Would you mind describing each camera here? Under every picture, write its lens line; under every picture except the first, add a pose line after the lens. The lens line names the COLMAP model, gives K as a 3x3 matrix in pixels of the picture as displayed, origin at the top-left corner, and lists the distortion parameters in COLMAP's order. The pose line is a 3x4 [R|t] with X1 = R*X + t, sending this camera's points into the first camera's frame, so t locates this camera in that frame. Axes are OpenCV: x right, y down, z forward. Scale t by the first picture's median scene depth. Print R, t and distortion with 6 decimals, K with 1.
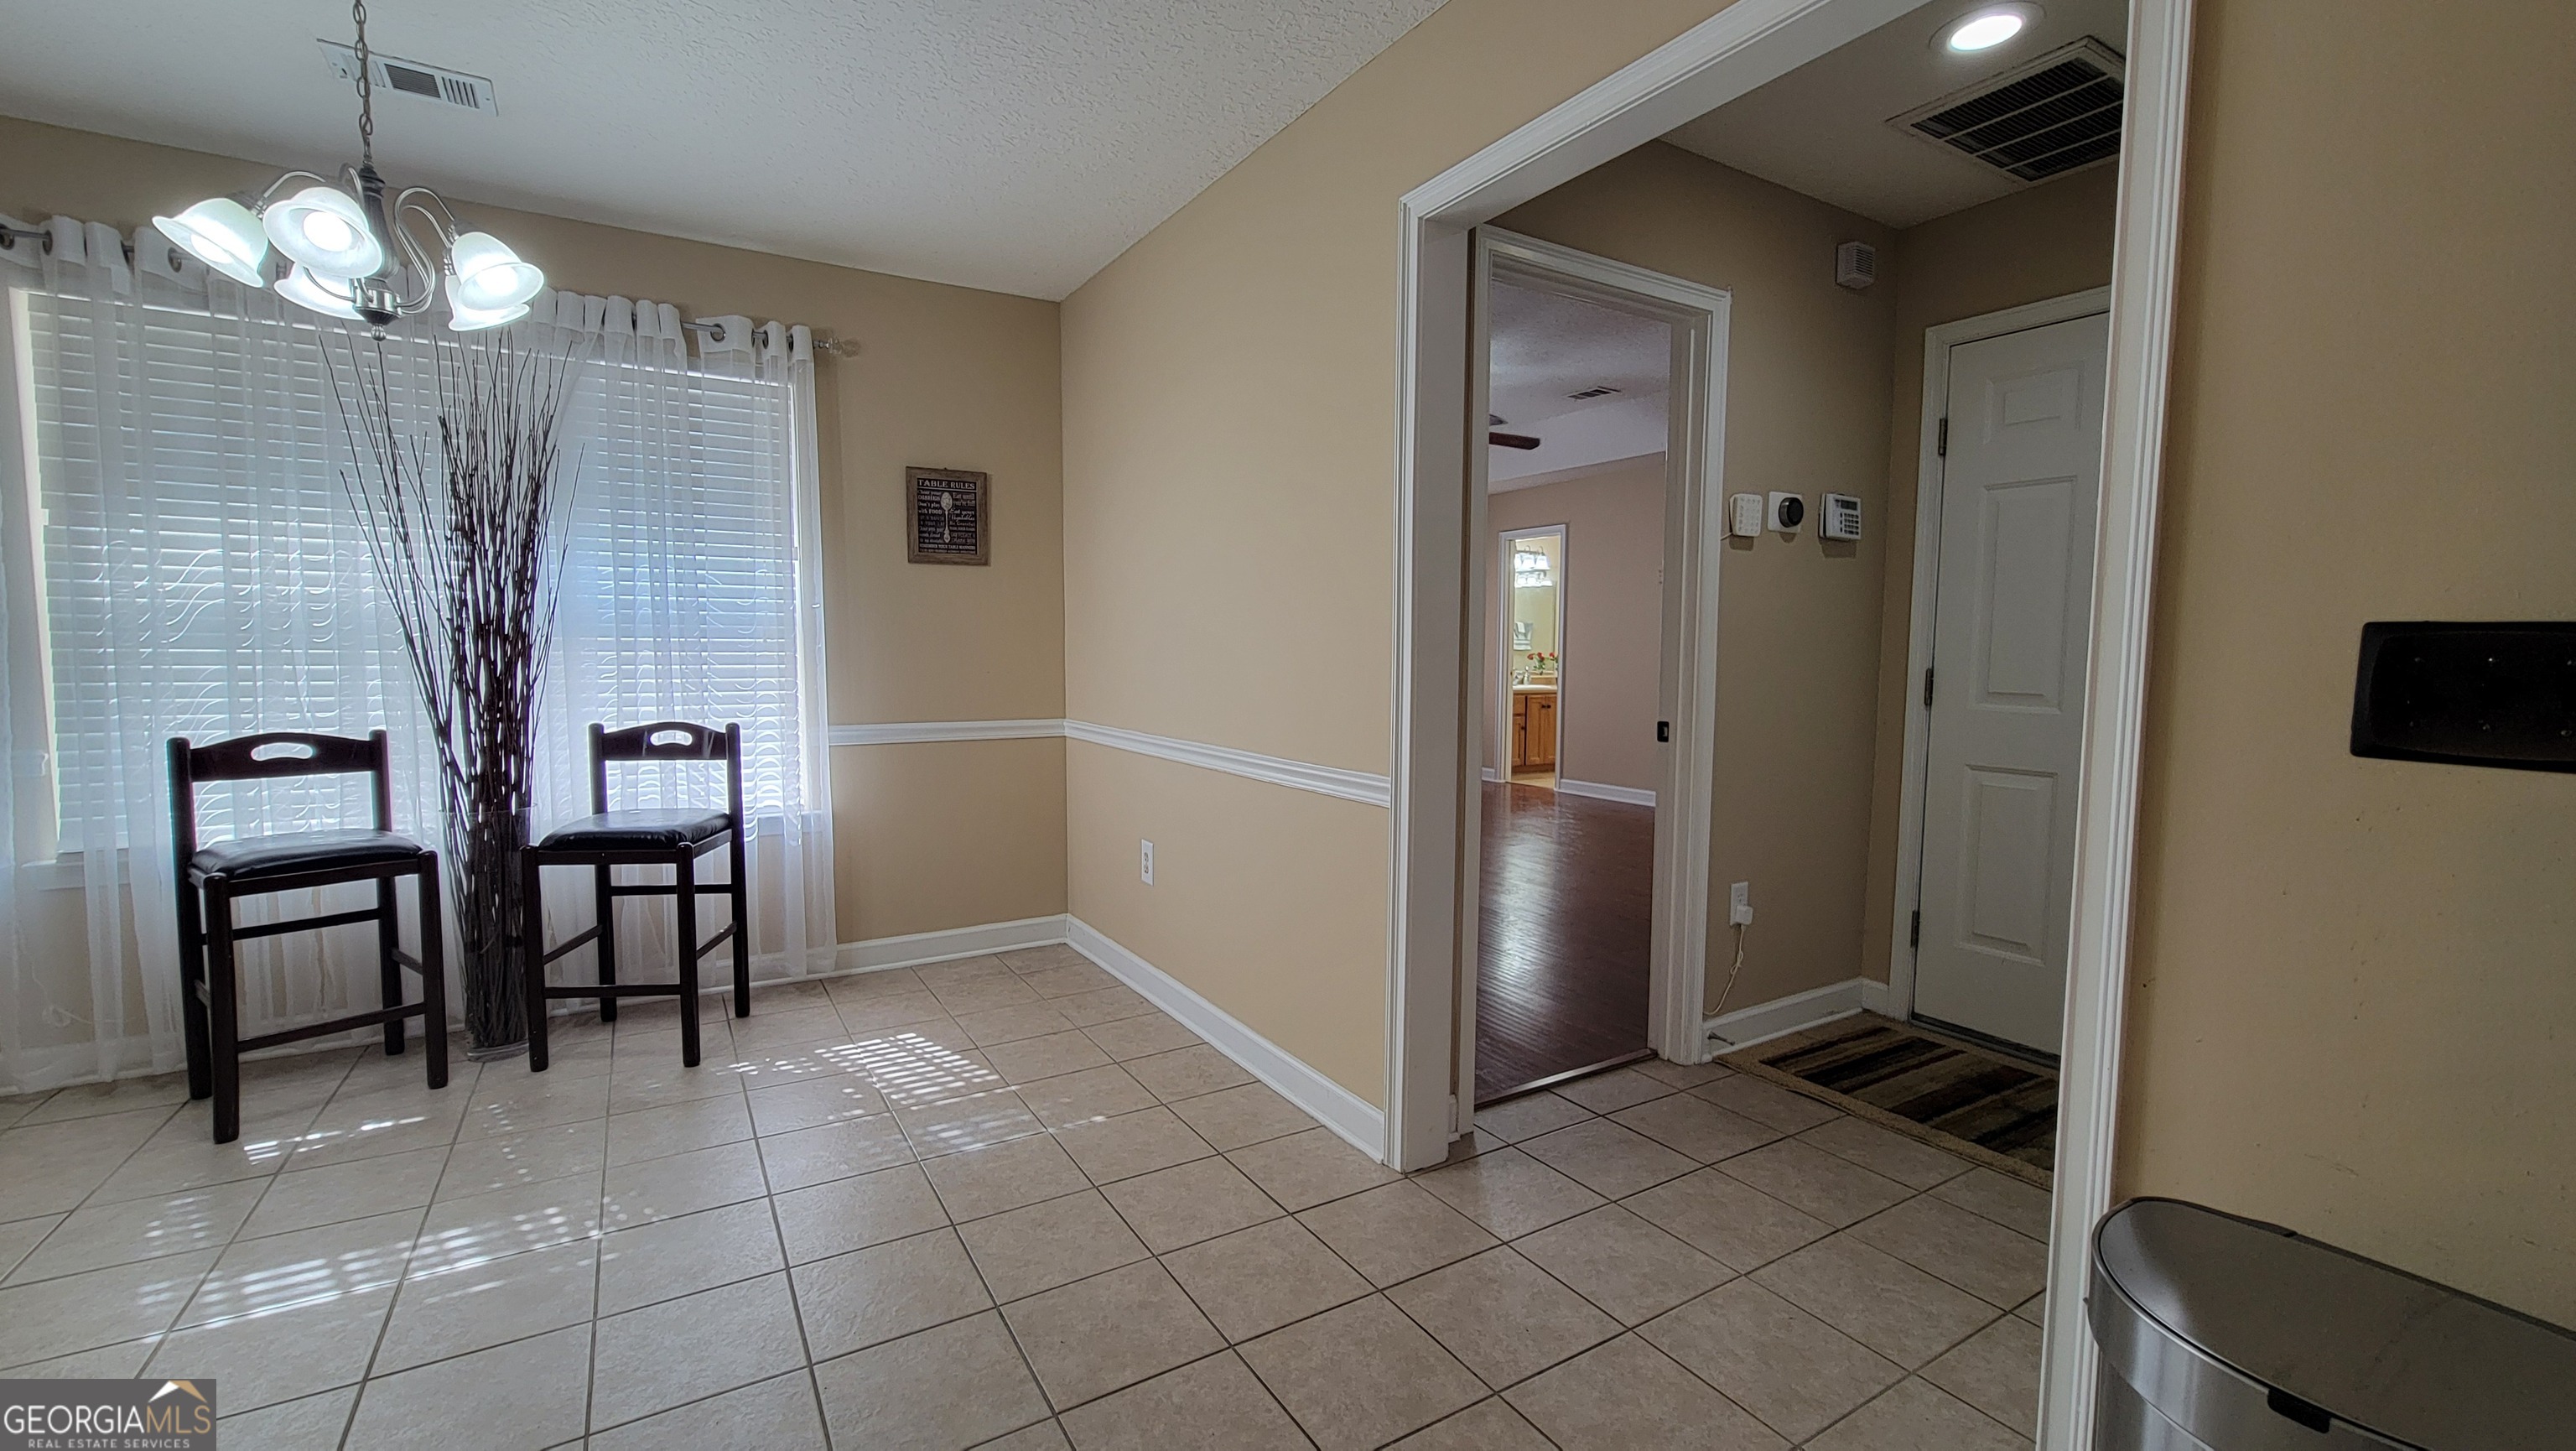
lens RADIAL K [[1057.3, 0, 1268.6], [0, 1057.3, 731.2], [0, 0, 1]] dist [-0.001680, 0.000238]
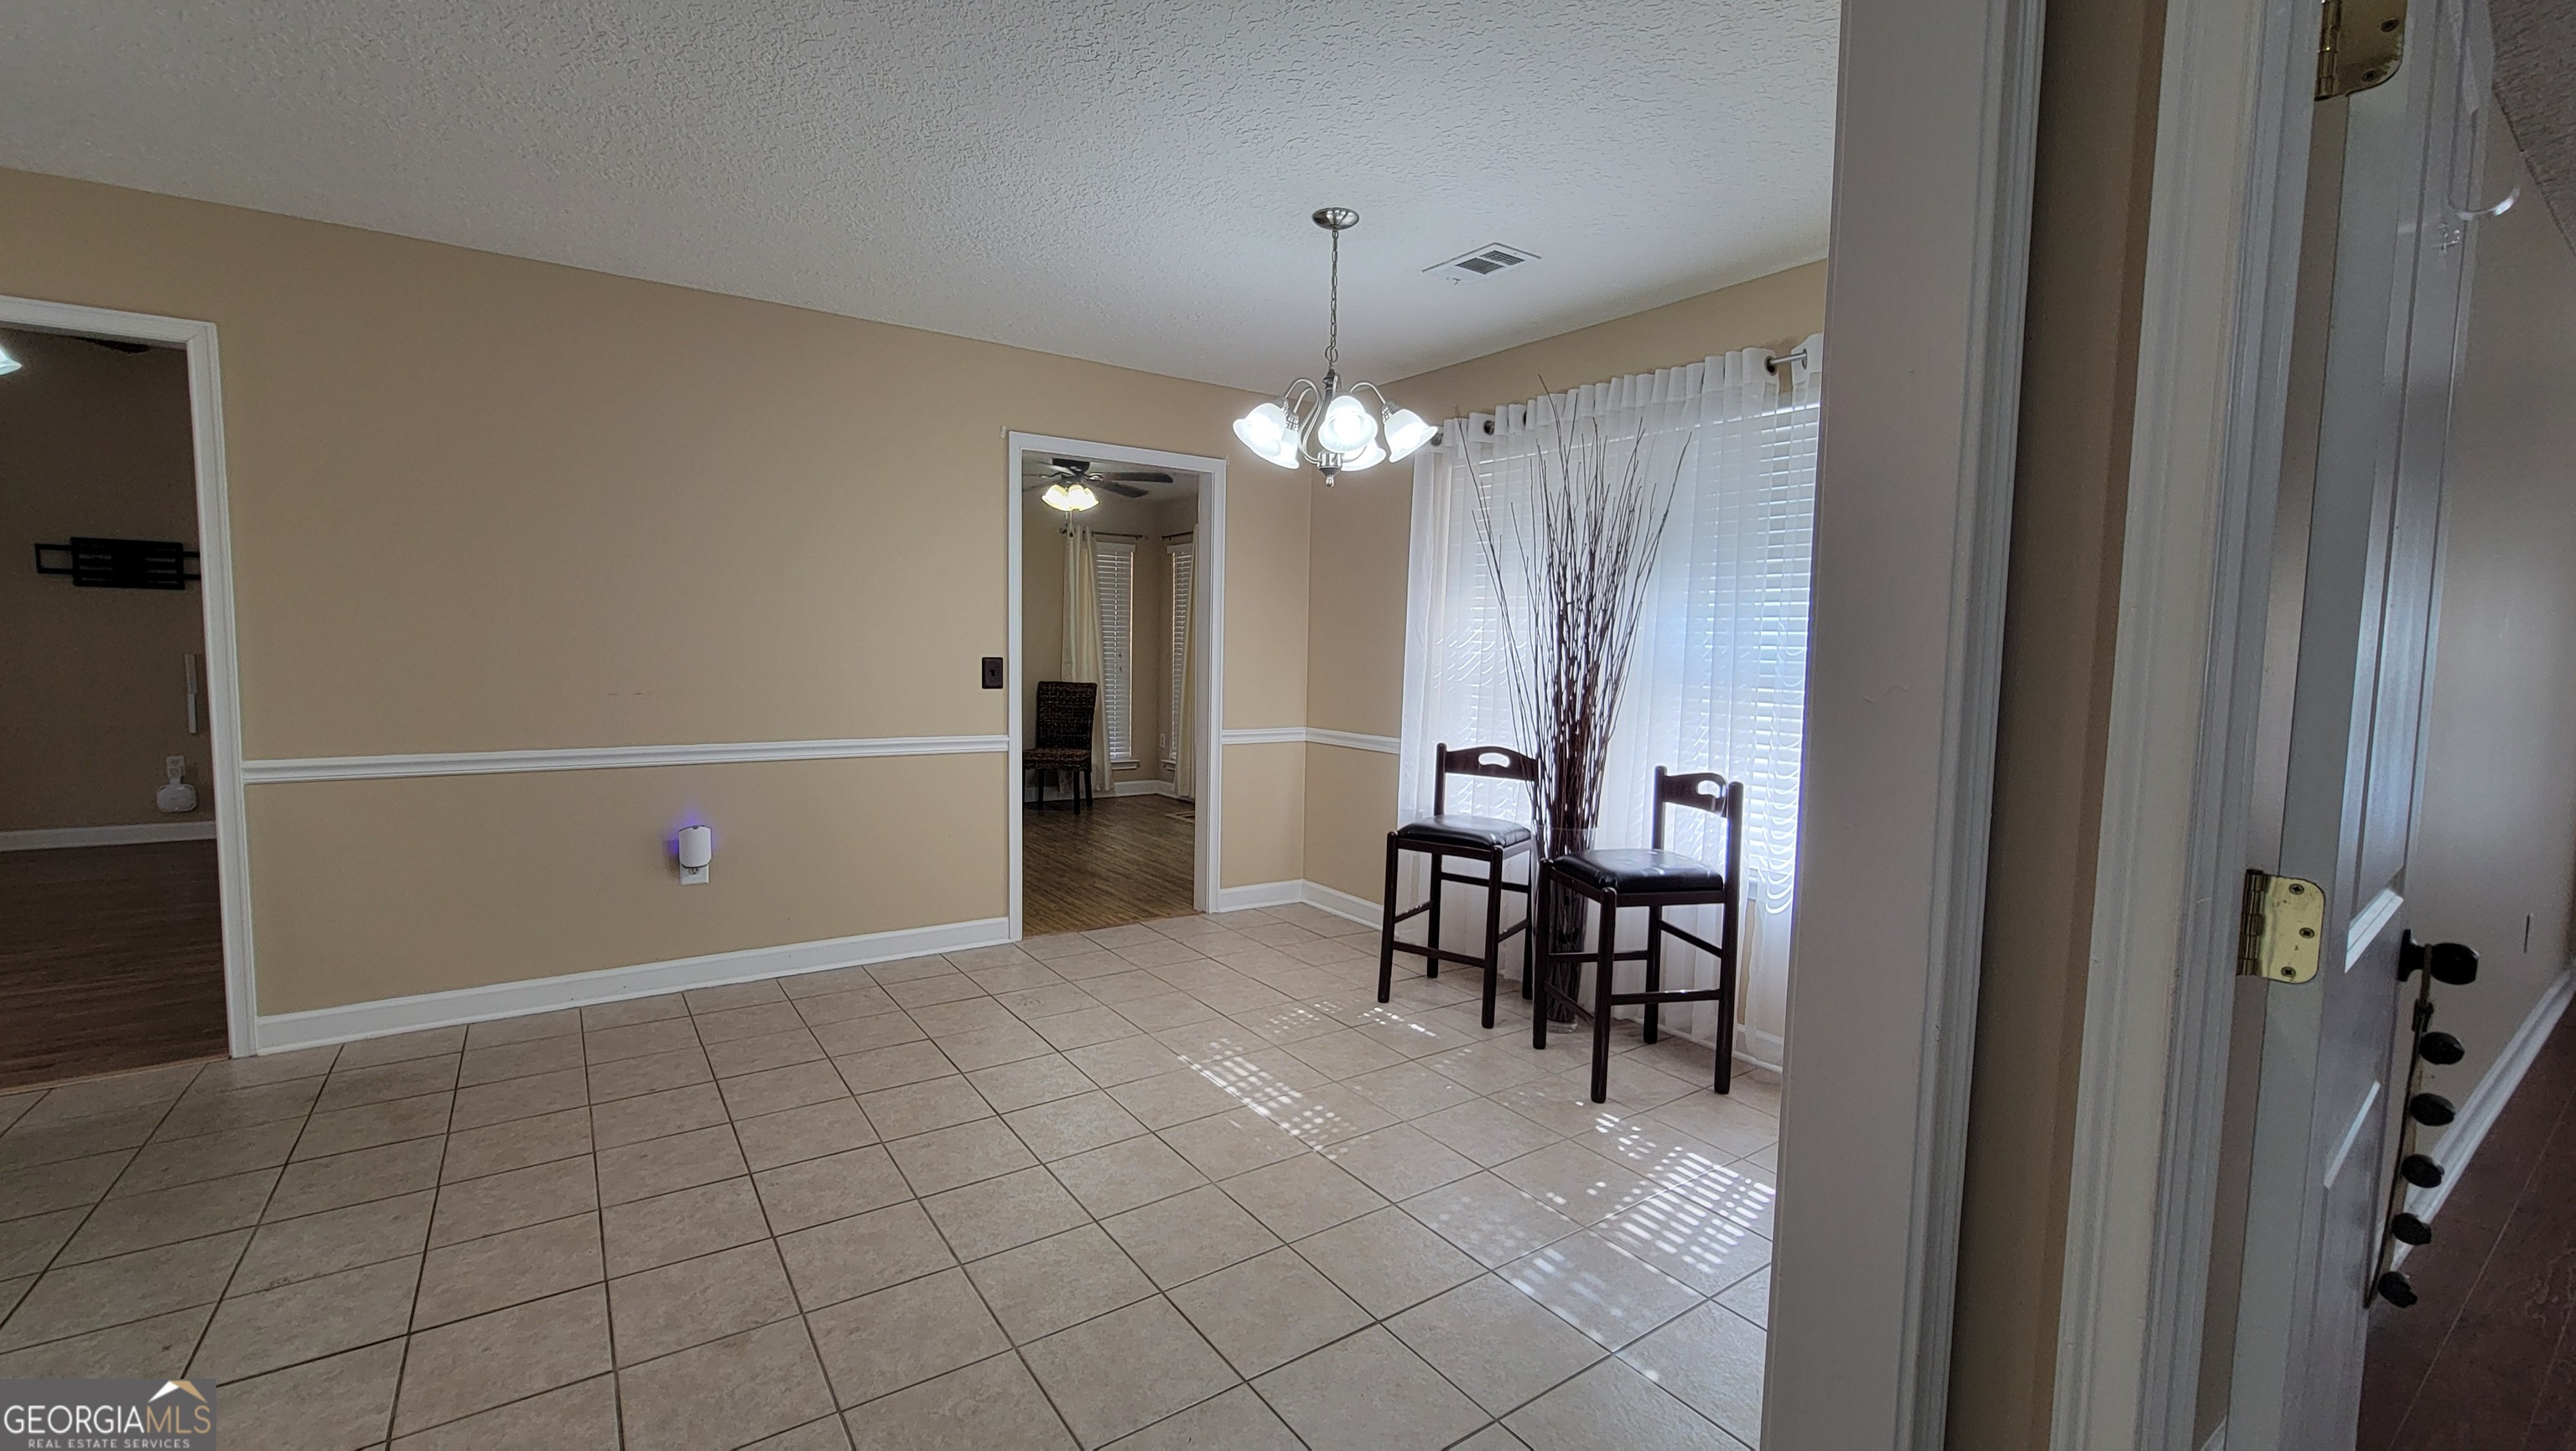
lens RADIAL K [[1057.3, 0, 1268.6], [0, 1057.3, 731.2], [0, 0, 1]] dist [-0.001680, 0.000238]
pose [[0.069759, 0.077145, -0.994576, 0.440708], [-0.098059, 0.992707, 0.070122, -0.085315], [0.992733, 0.092635, 0.076815, 0.563217]]
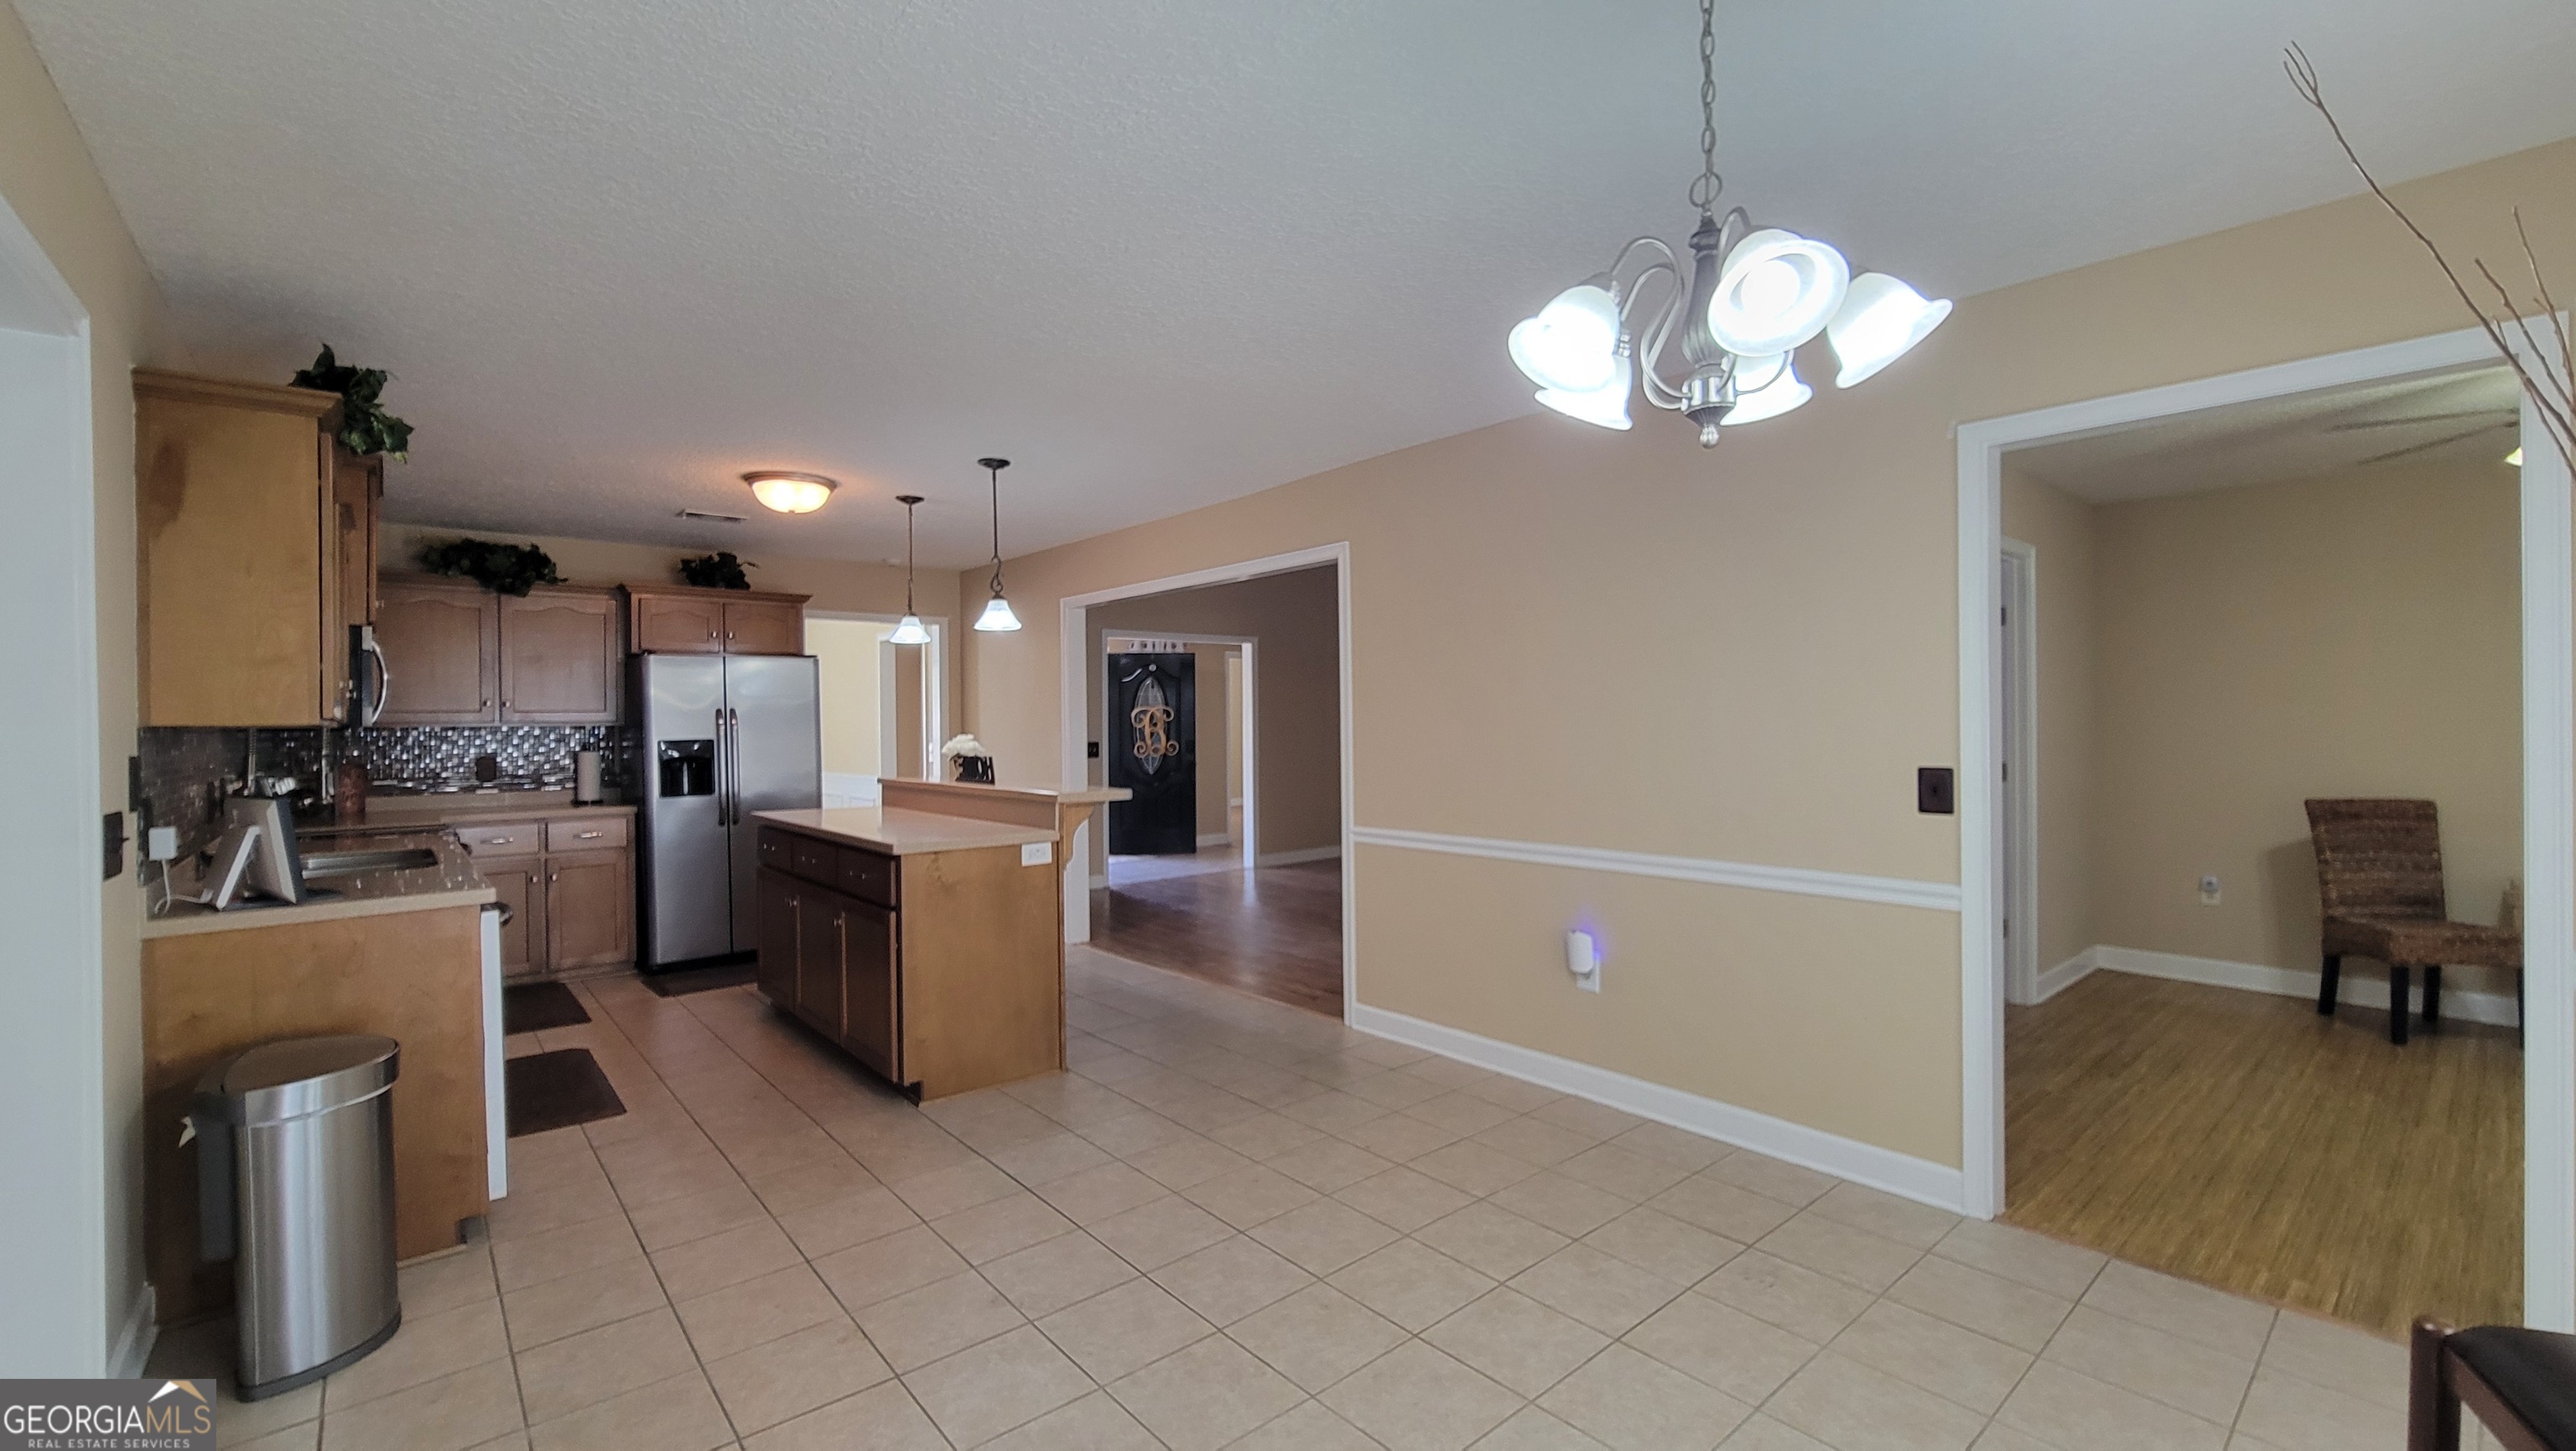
lens RADIAL K [[1055.3, 0, 1271.8], [0, 1055.3, 721.2], [0, 0, 1]] dist [-0.004769, -0.000282]
pose [[-0.985675, 0.000460, -0.168656, -0.282139], [-0.012224, 0.997171, 0.074160, -0.154683], [0.168213, 0.075159, -0.982881, 1.144245]]
